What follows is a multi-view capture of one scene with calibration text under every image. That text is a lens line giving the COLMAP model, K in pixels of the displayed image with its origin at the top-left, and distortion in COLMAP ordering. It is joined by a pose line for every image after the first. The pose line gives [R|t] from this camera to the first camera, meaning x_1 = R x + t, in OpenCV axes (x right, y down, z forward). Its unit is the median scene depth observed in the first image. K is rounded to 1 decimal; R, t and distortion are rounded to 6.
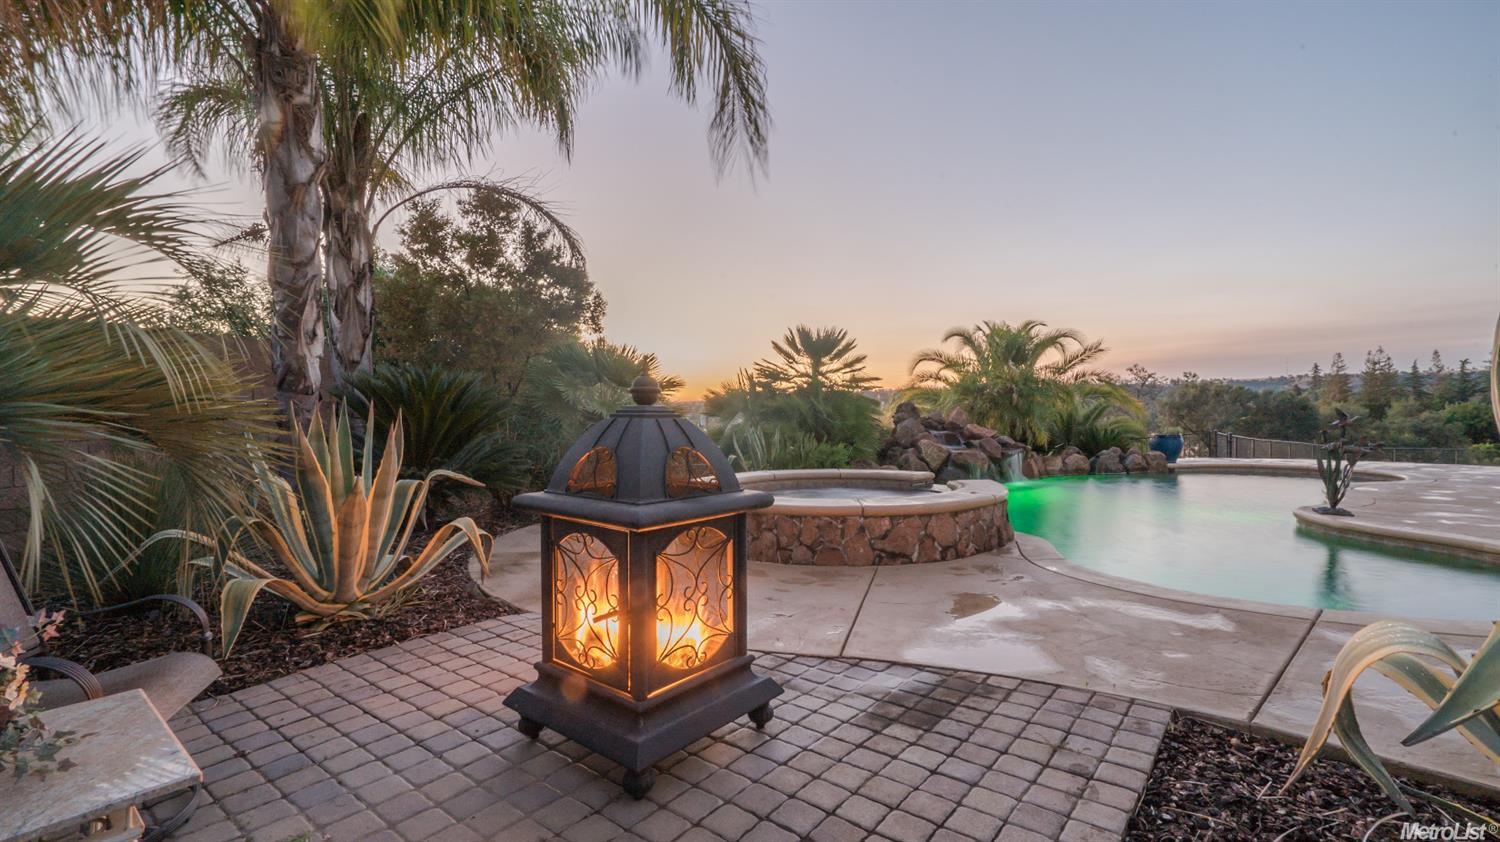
lens RADIAL K [[689.5, 0, 750.0], [0, 689.5, 421.0], [0, 0, 1]] dist [0.001050, 0.000909]
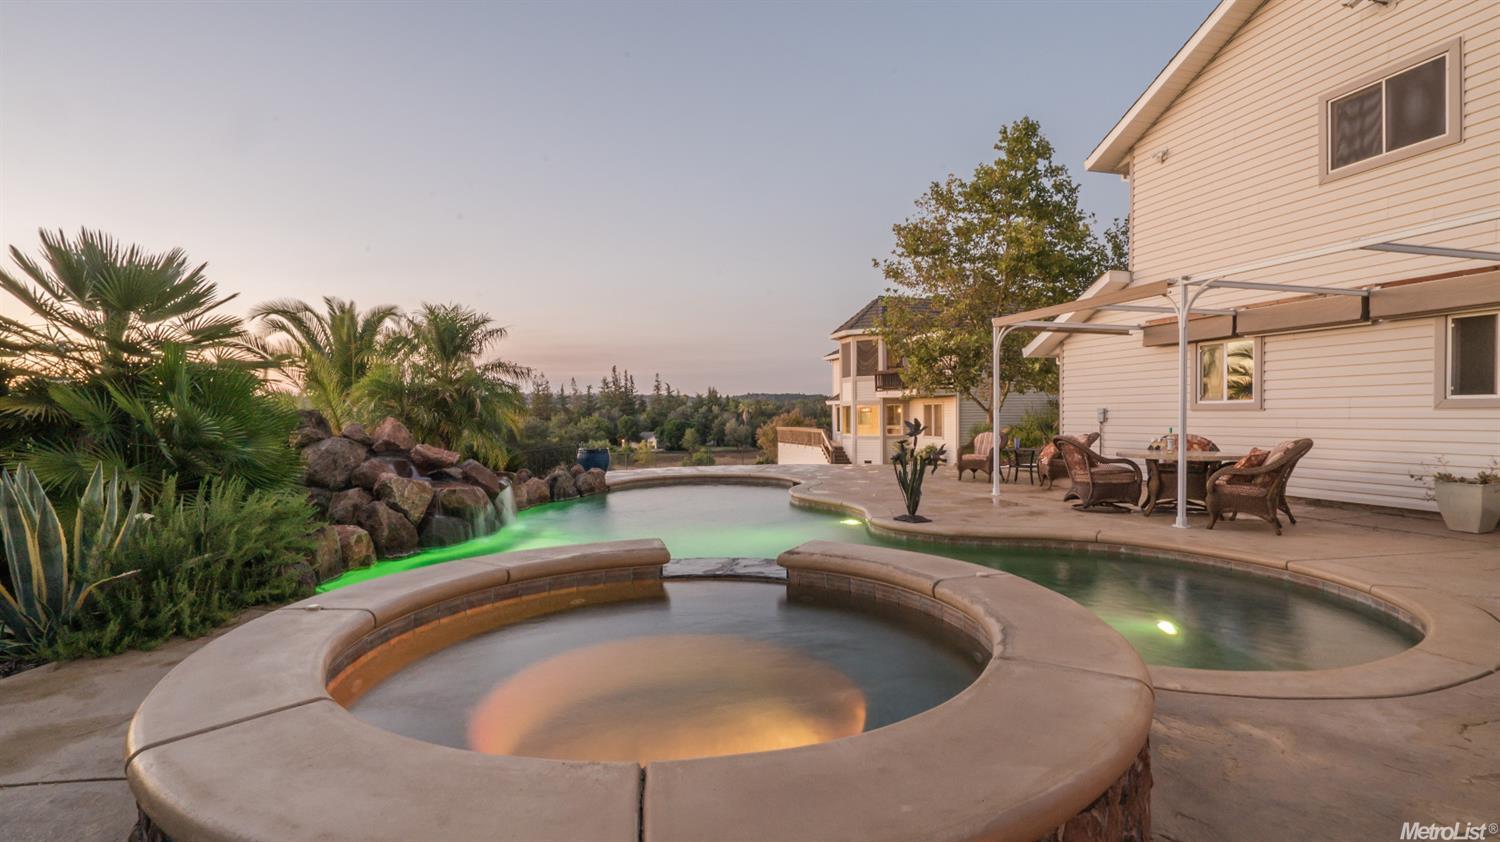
lens RADIAL K [[689.5, 0, 750.0], [0, 689.5, 421.0], [0, 0, 1]] dist [0.001050, 0.000909]
pose [[0.485151, -0.001158, 0.874430, -0.098361], [0.018320, 0.999793, -0.008840, -0.006027], [-0.874238, 0.020308, 0.485072, 0.400368]]
